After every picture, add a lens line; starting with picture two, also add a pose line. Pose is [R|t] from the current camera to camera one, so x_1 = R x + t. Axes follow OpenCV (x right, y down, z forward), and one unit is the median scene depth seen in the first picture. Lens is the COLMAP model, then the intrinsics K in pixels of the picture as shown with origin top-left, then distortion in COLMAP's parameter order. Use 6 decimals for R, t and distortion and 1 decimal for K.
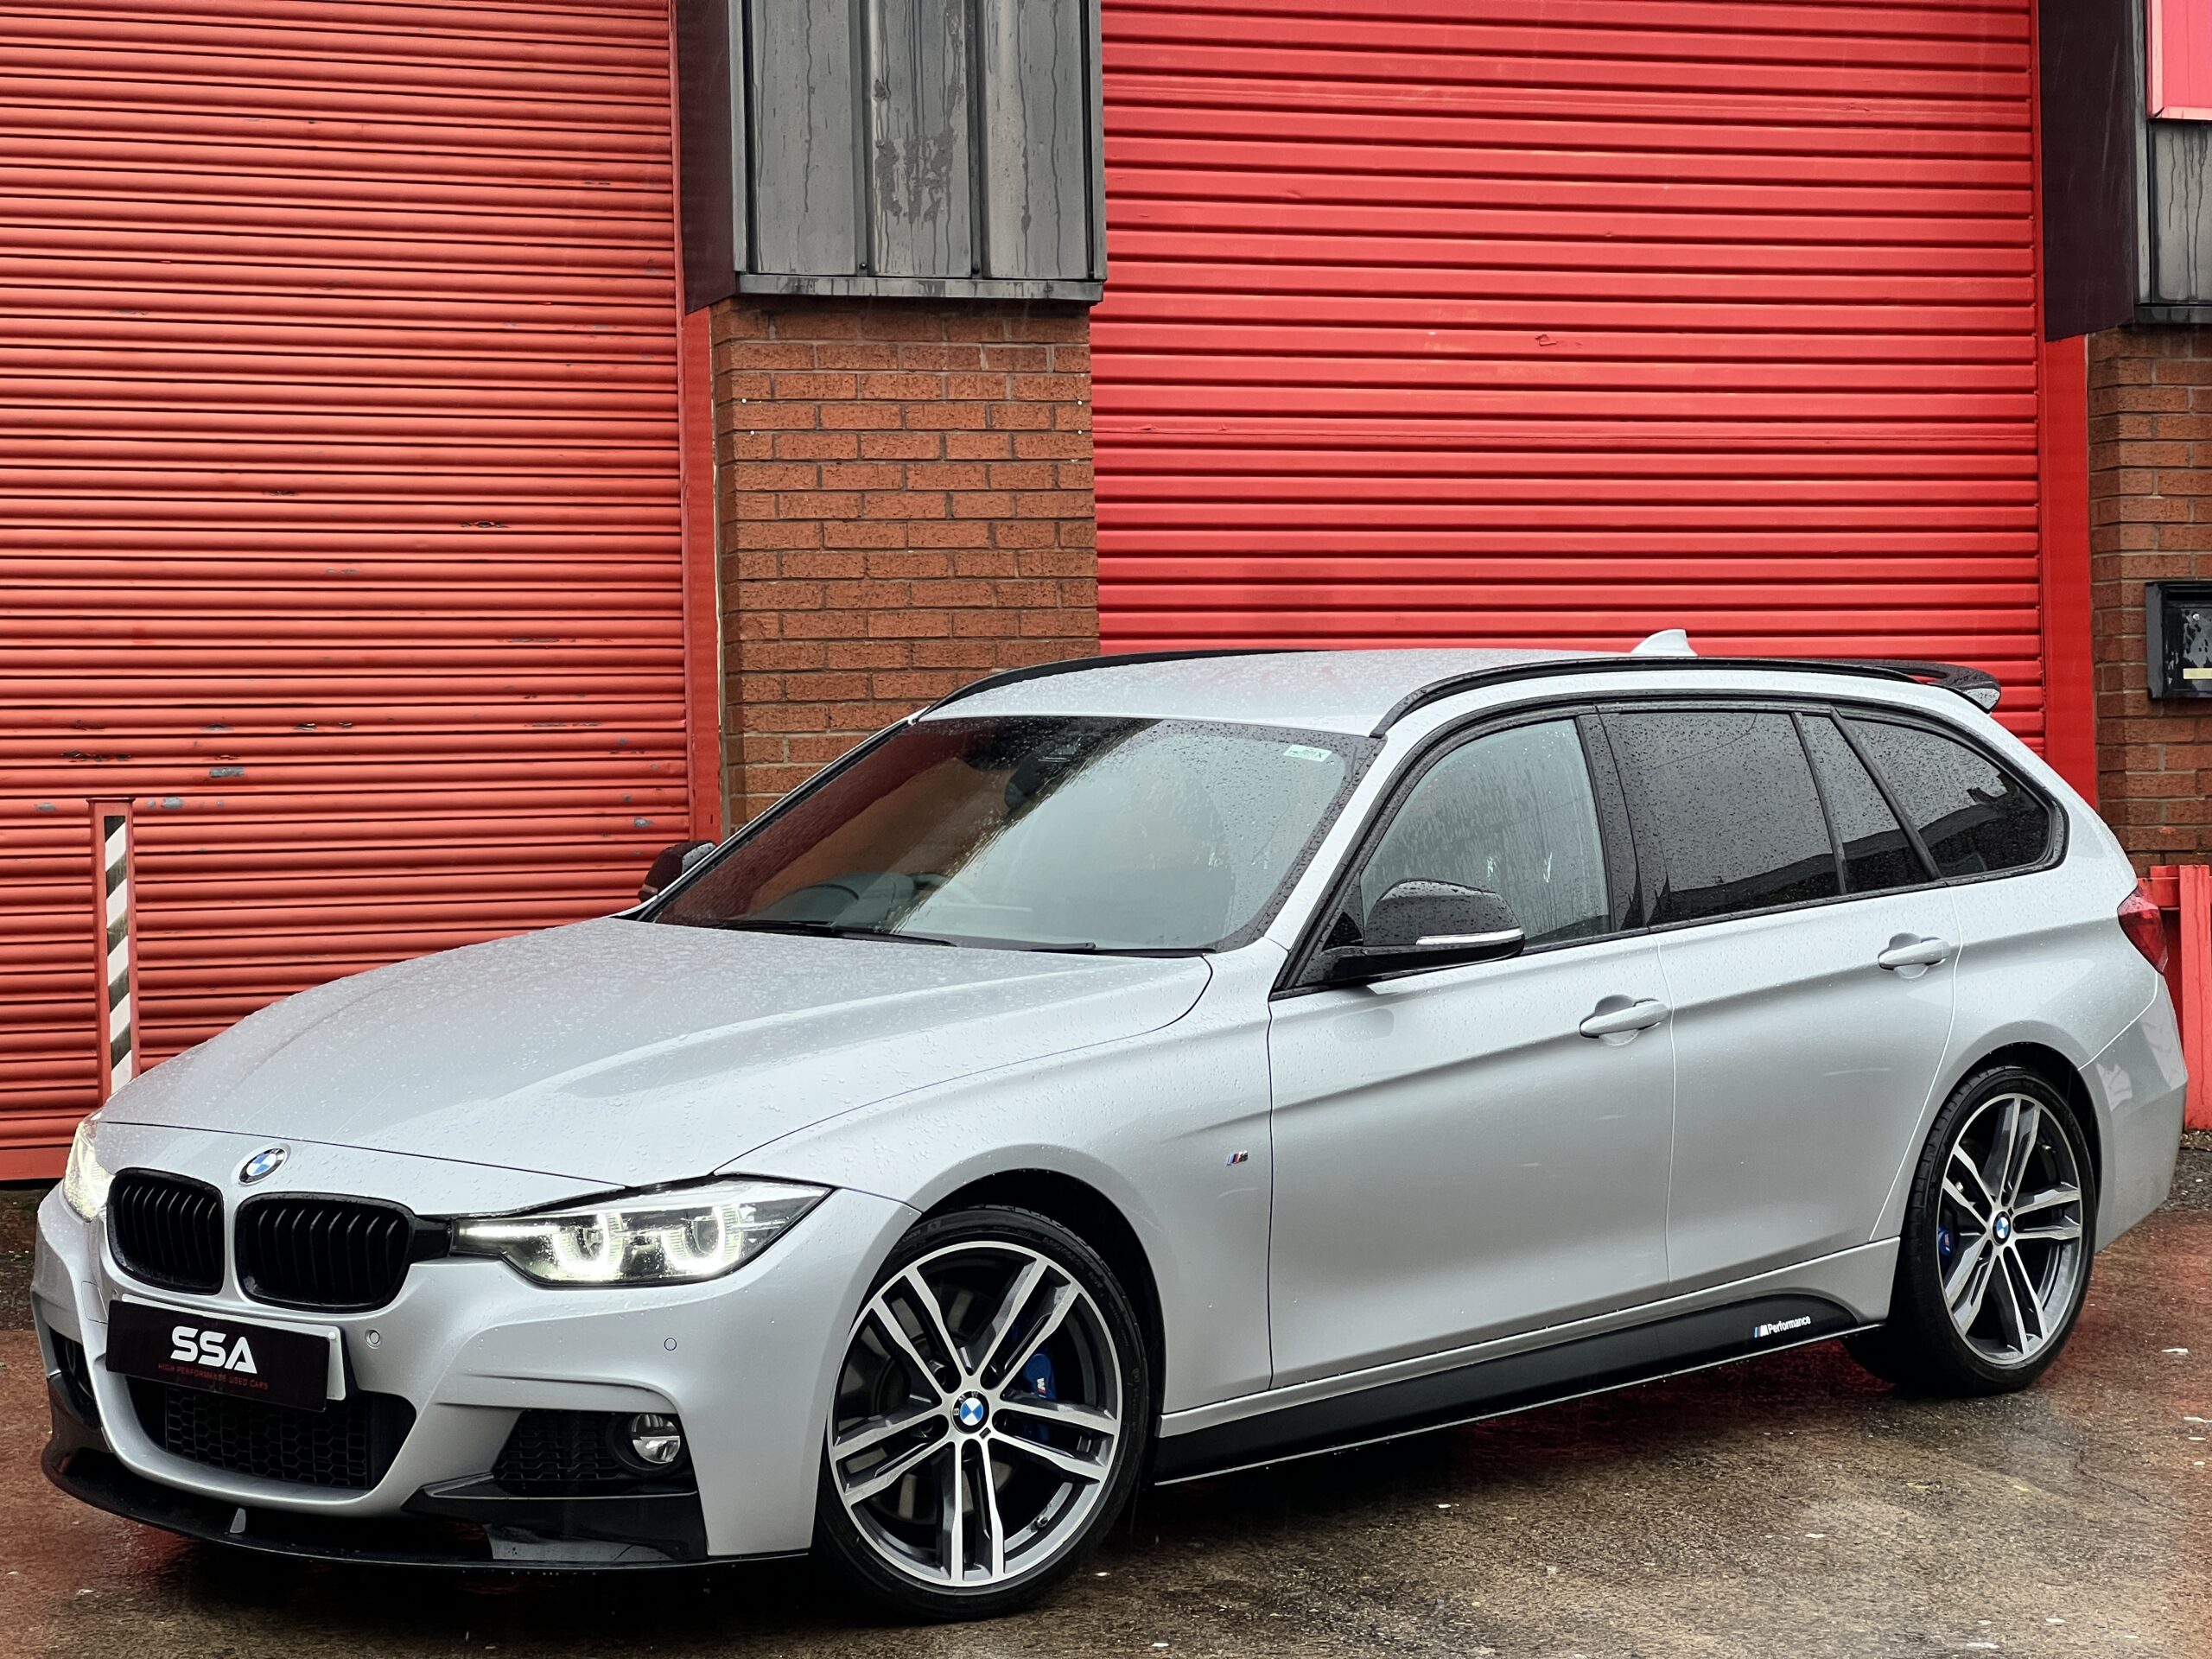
lens RADIAL K [[4993.4, 0, 1150.4], [0, 4993.4, 832.8], [0, 0, 1]] dist [-0.381065, 8.147215]
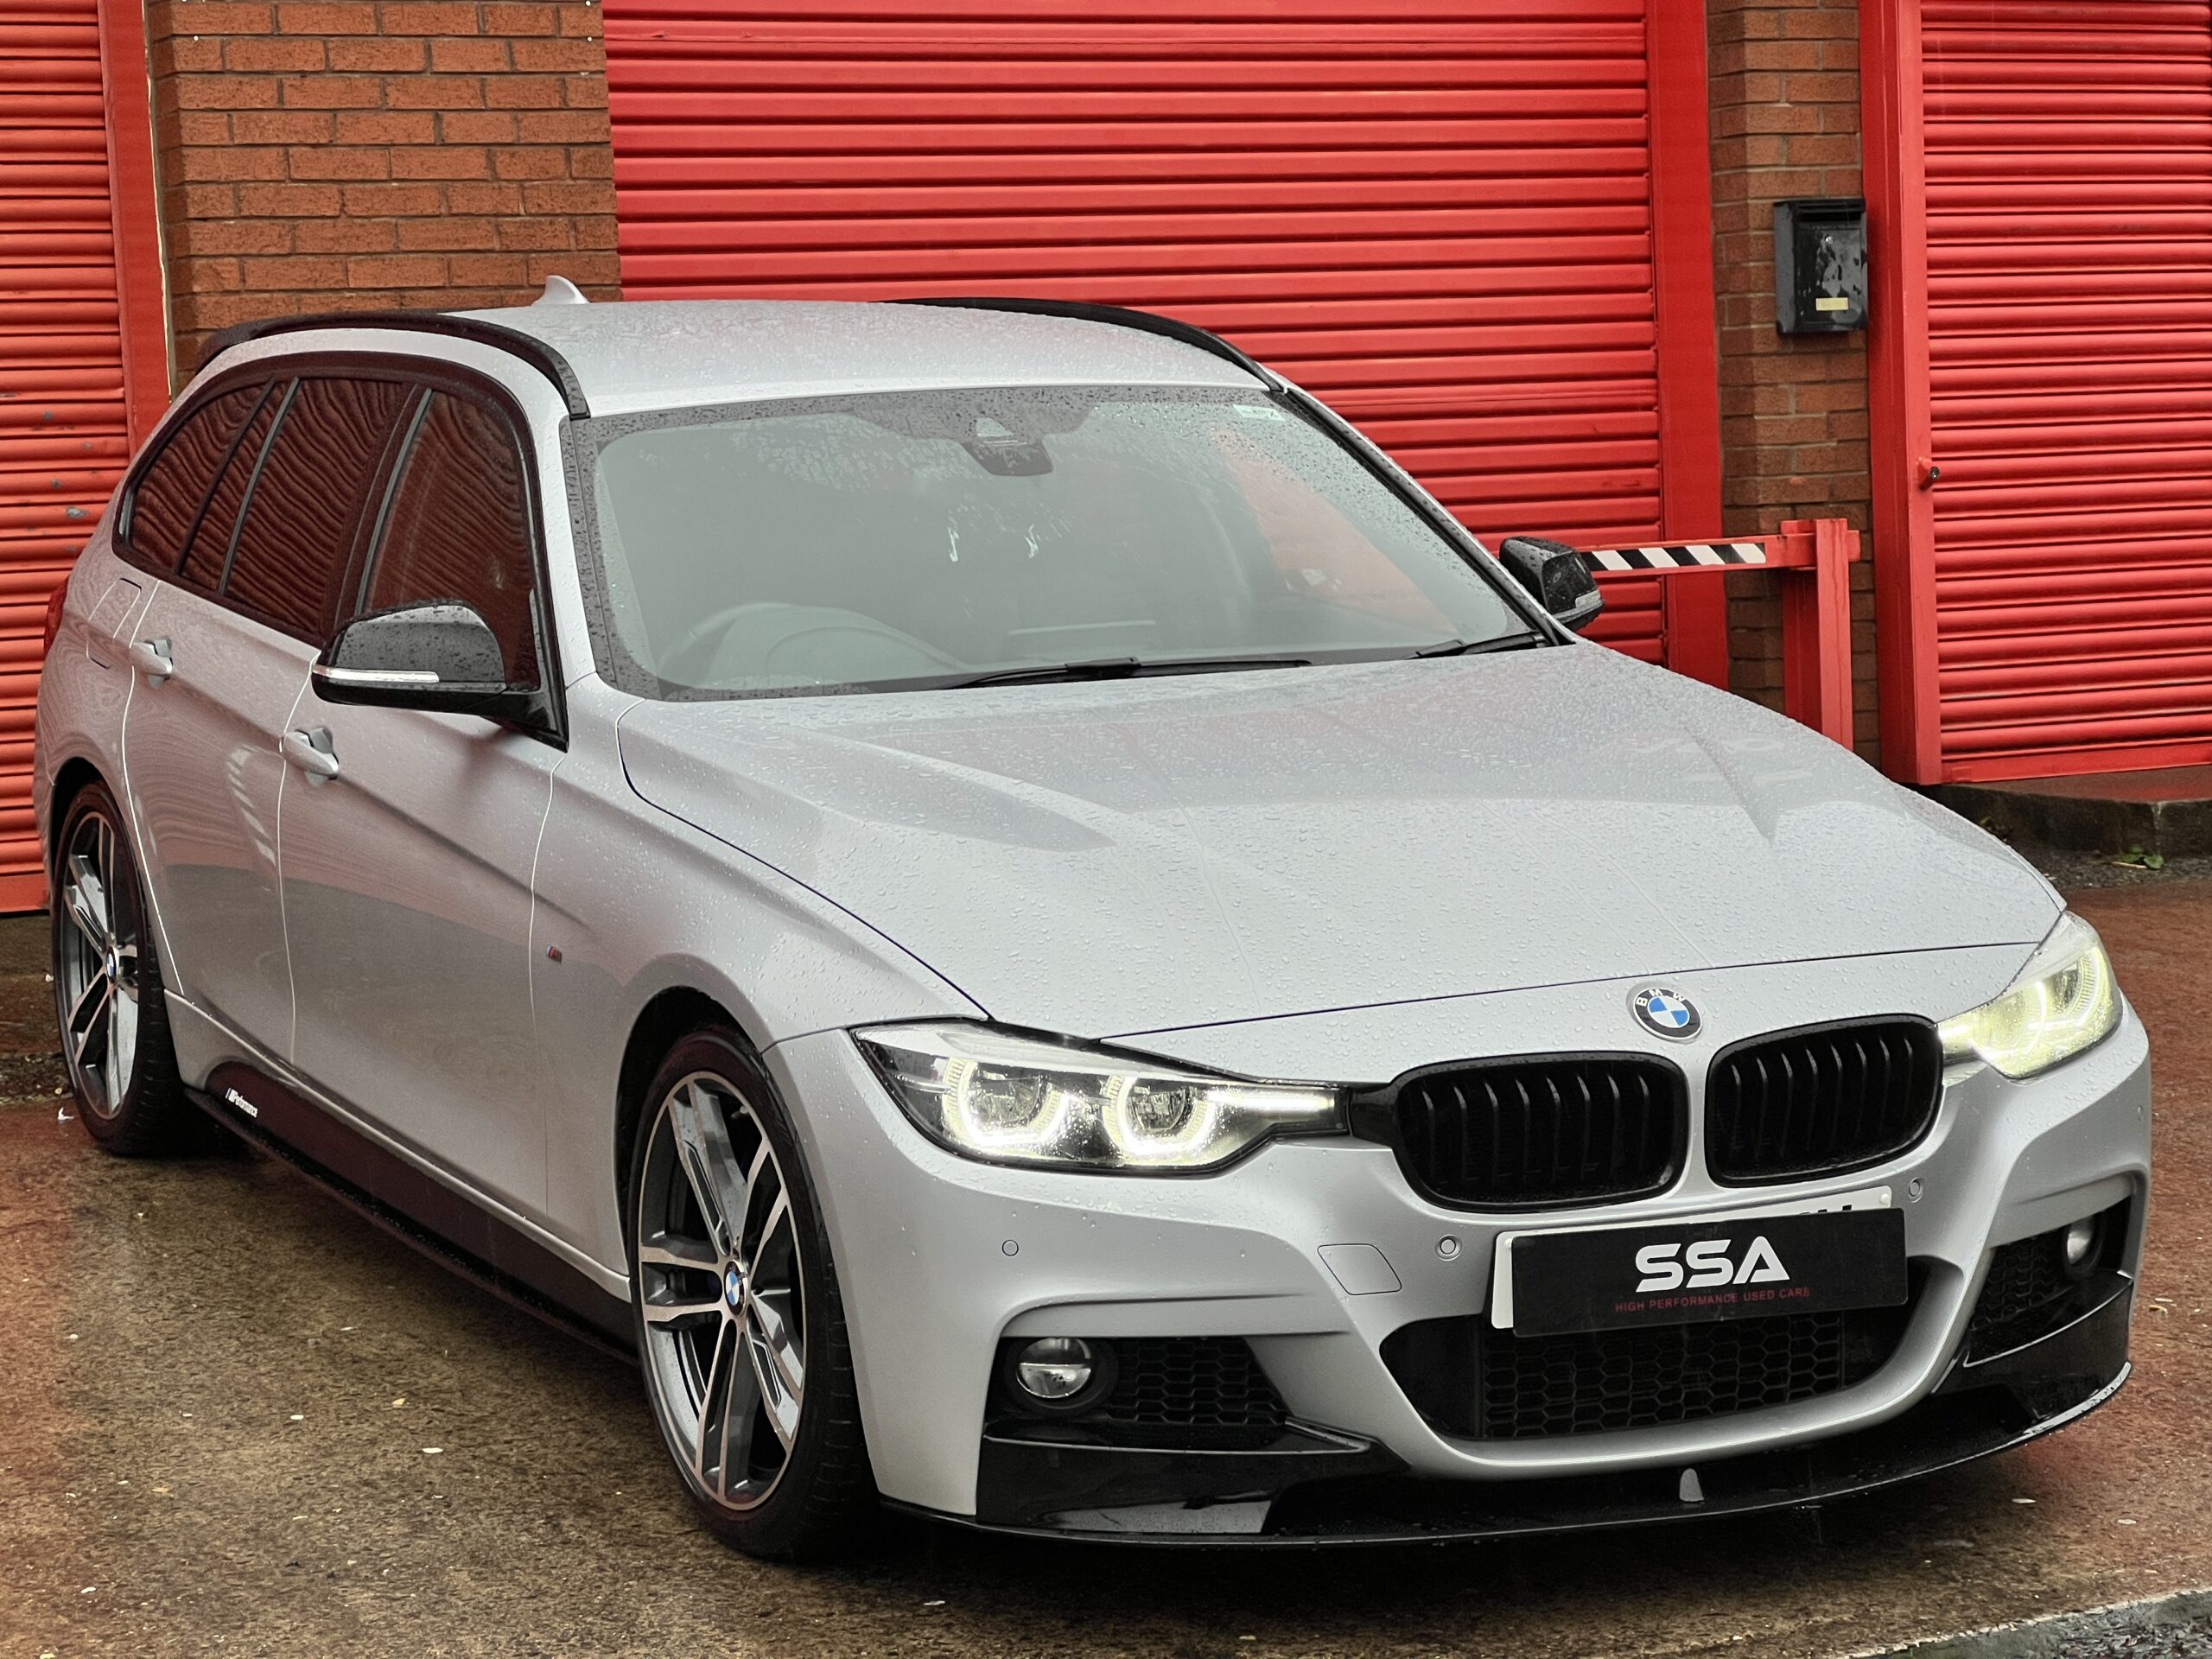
lens RADIAL K [[4748.1, 0, 1134.1], [0, 4748.1, 833.2], [0, 0, 1]] dist [0.431287, -2.219311]
pose [[0.990076, -0.031467, 0.136963, -0.039040], [0.020570, 0.996561, 0.080265, -0.009834], [-0.139017, -0.076651, 0.987319, 0.170958]]
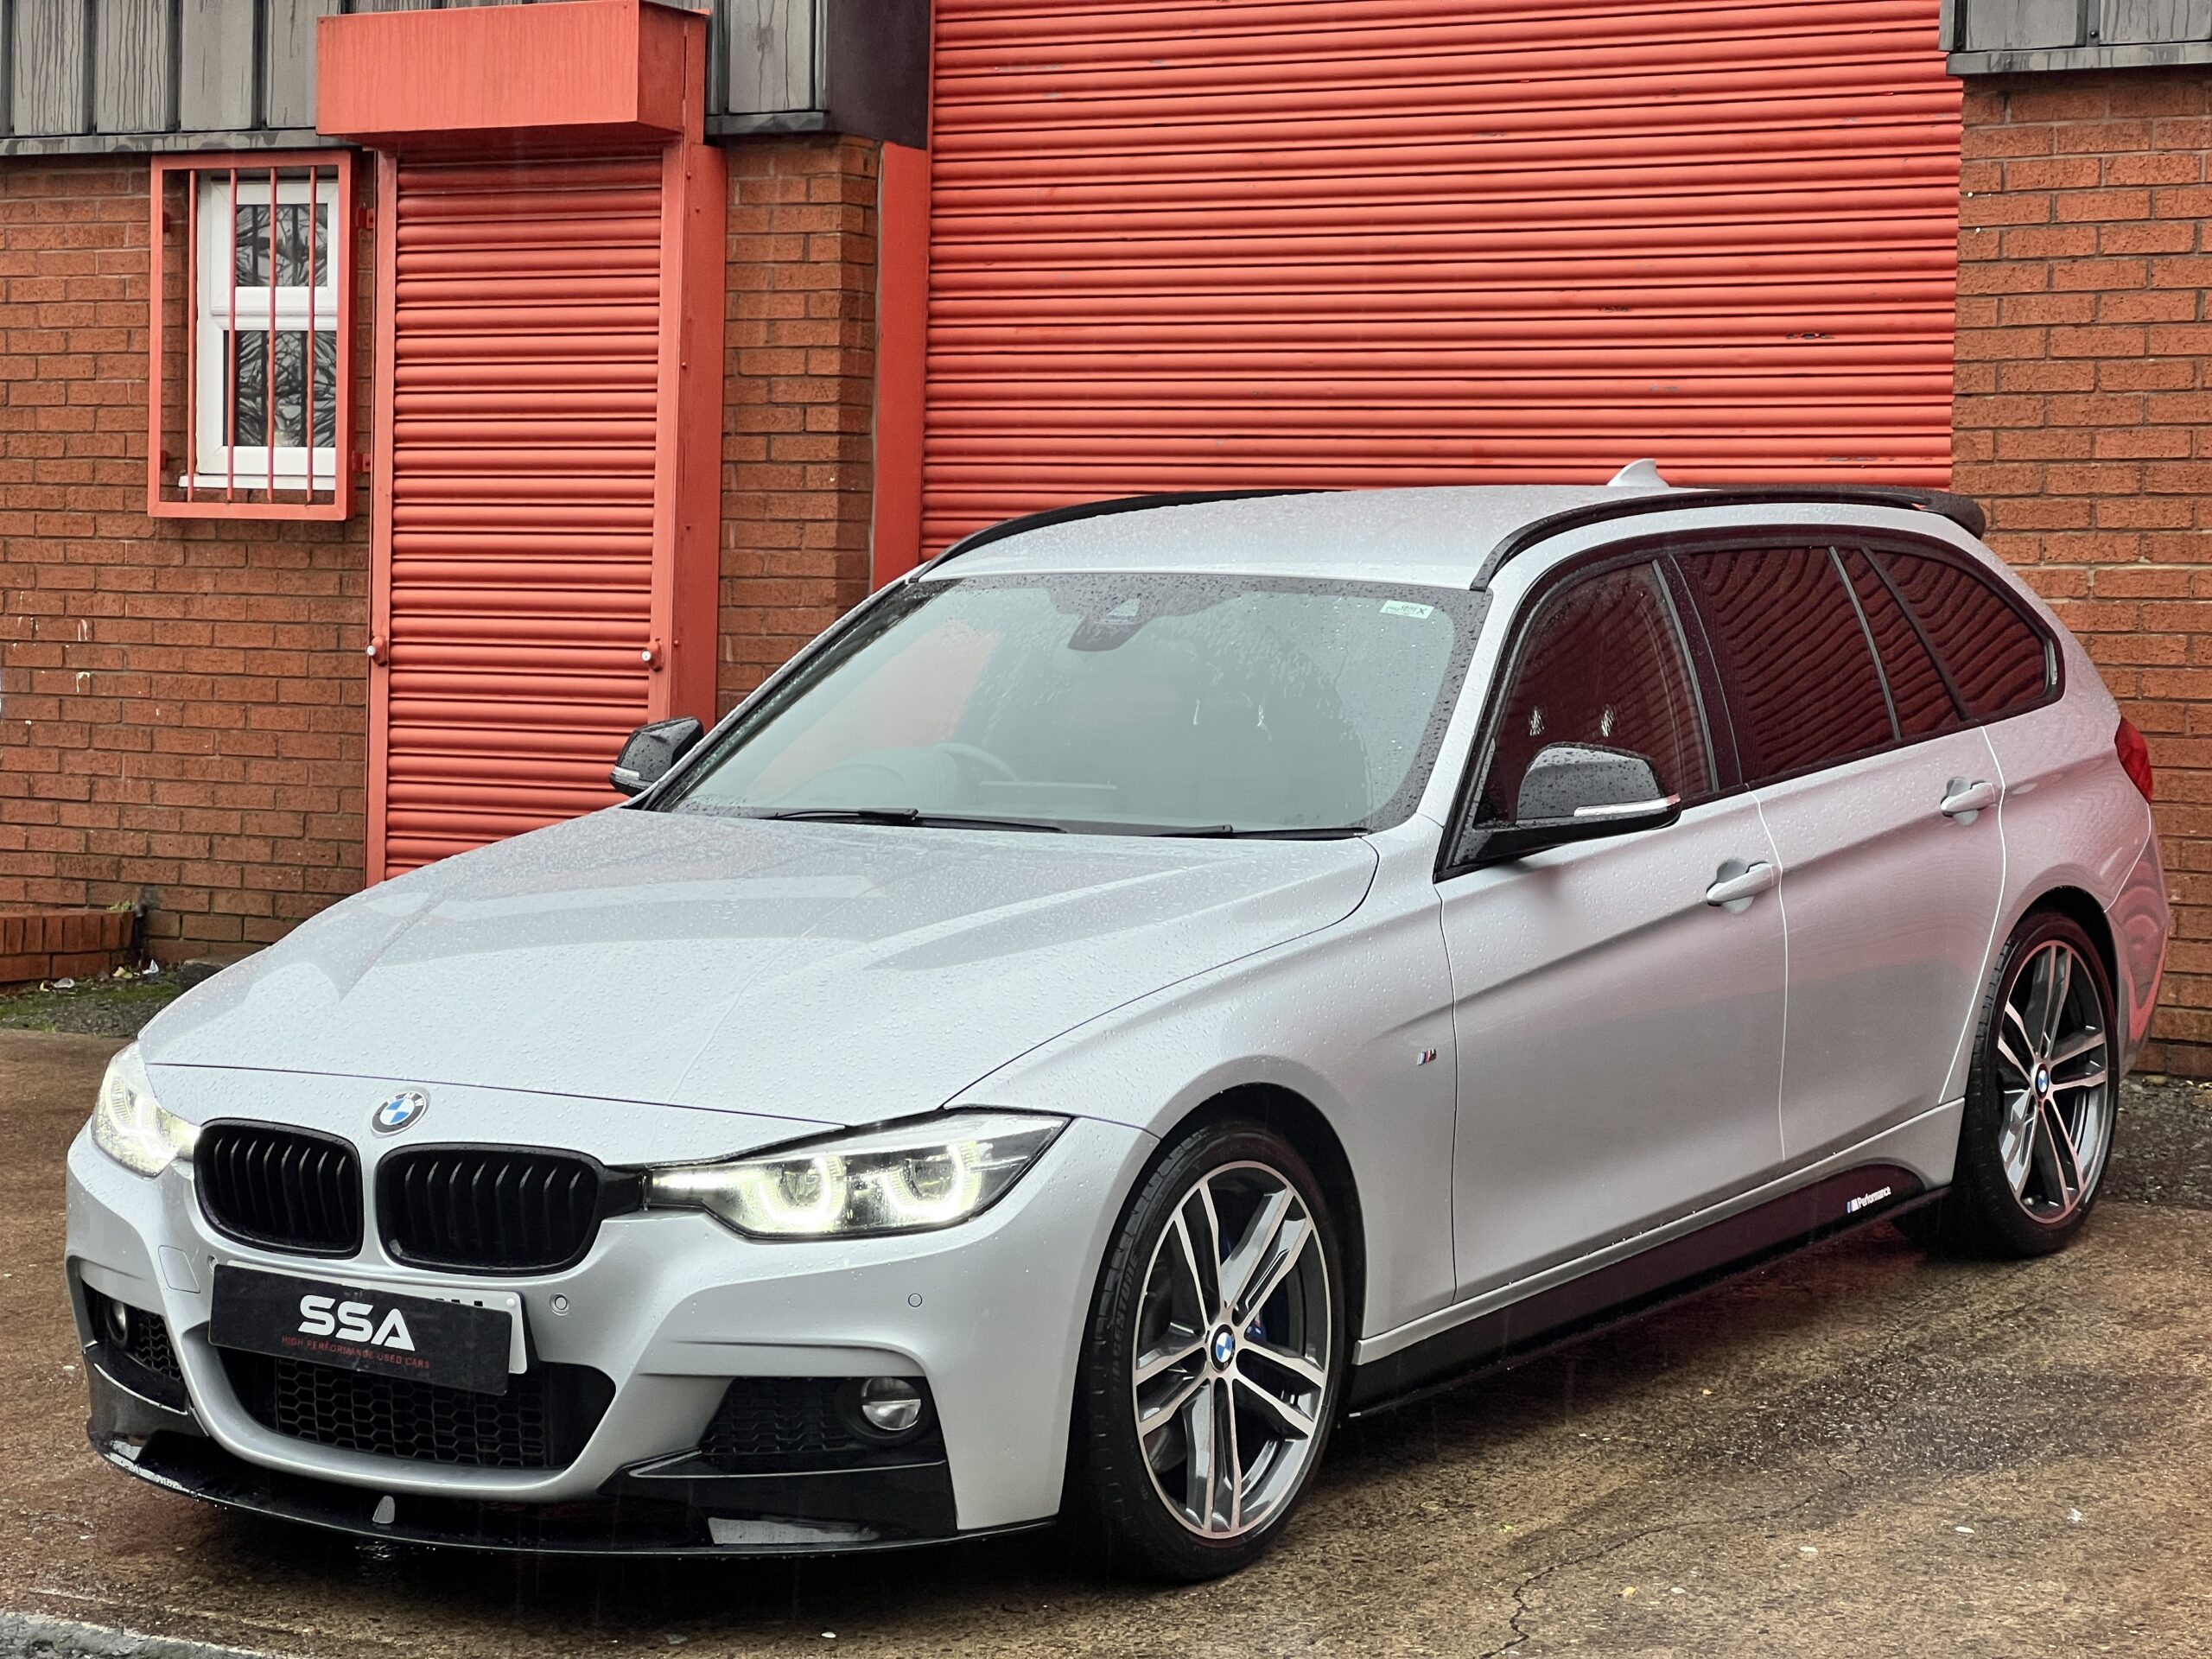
lens RADIAL K [[4768.2, 0, 1079.3], [0, 4768.2, 823.4], [0, 0, 1]] dist [0.179796, -0.348873]
pose [[0.609932, 0.068321, -0.789503, 0.506471], [-0.028676, 0.997527, 0.064169, -0.023848], [0.791934, -0.016499, 0.610383, 0.330439]]
